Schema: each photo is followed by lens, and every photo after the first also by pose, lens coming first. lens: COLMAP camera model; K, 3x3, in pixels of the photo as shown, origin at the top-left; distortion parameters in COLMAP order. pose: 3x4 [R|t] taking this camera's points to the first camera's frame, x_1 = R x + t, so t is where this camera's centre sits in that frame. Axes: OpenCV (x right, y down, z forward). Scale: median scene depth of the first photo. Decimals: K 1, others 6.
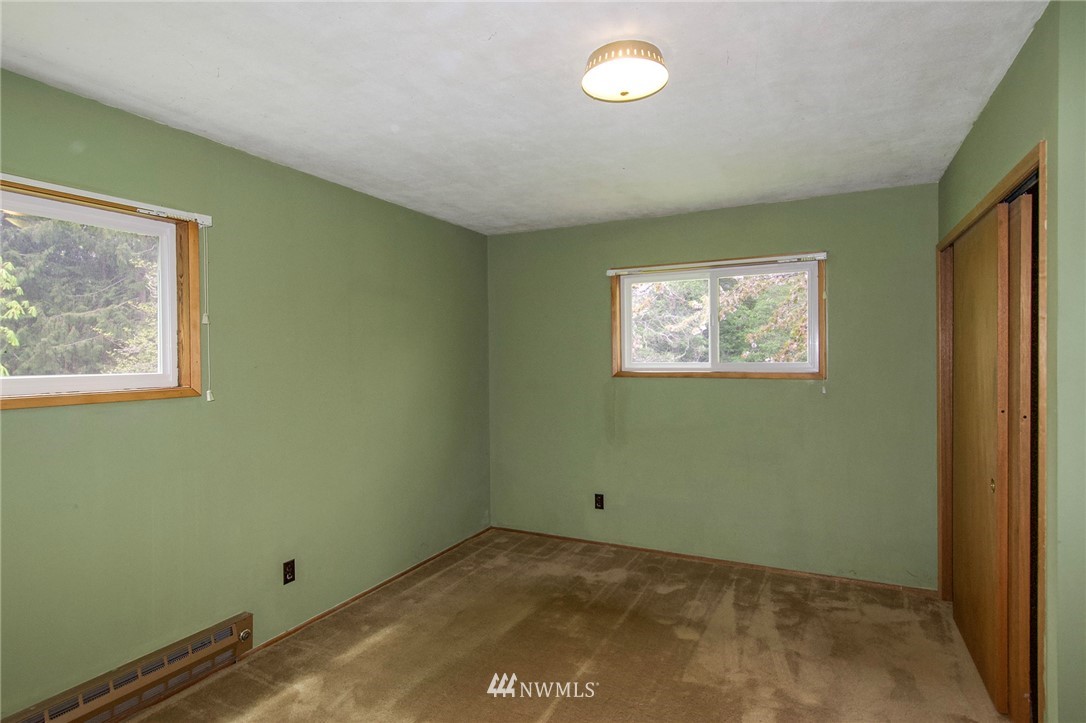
lens RADIAL K [[580.3, 0, 542.3], [0, 580.3, 350.9], [0, 0, 1]] dist [0.037065, -0.027278]
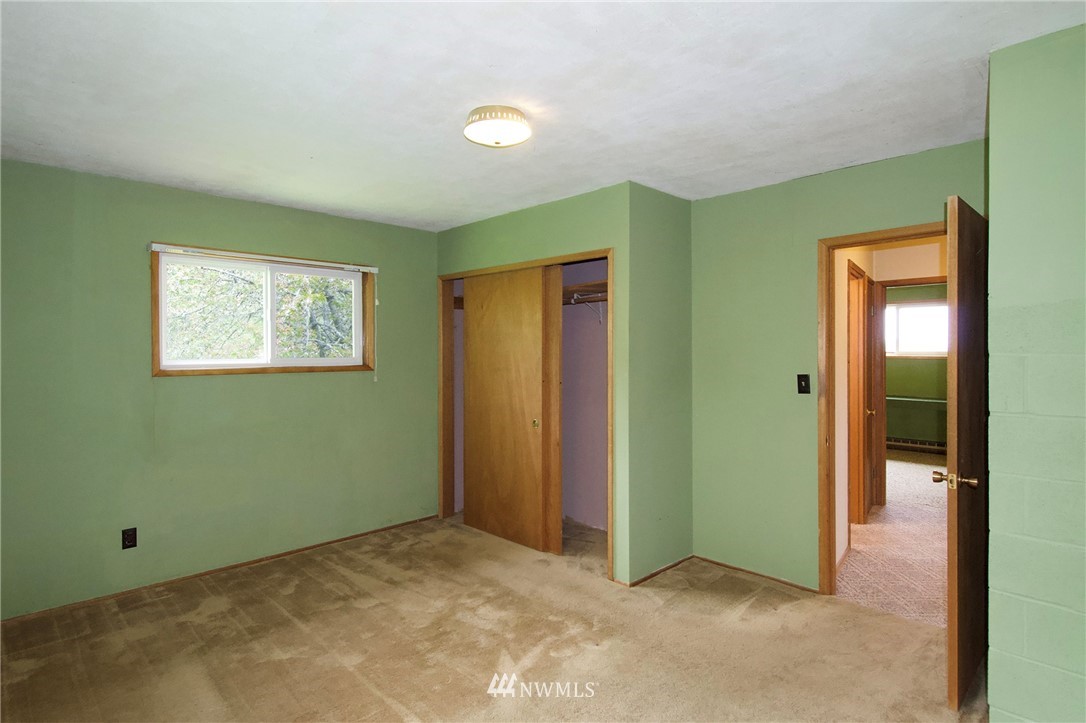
lens RADIAL K [[580.3, 0, 542.3], [0, 580.3, 350.9], [0, 0, 1]] dist [0.037065, -0.027278]
pose [[0.316988, 0.010090, 0.948376, -0.567265], [-0.006669, 0.999942, -0.008409, 0.014317], [-0.948406, -0.003660, 0.317037, 0.278181]]
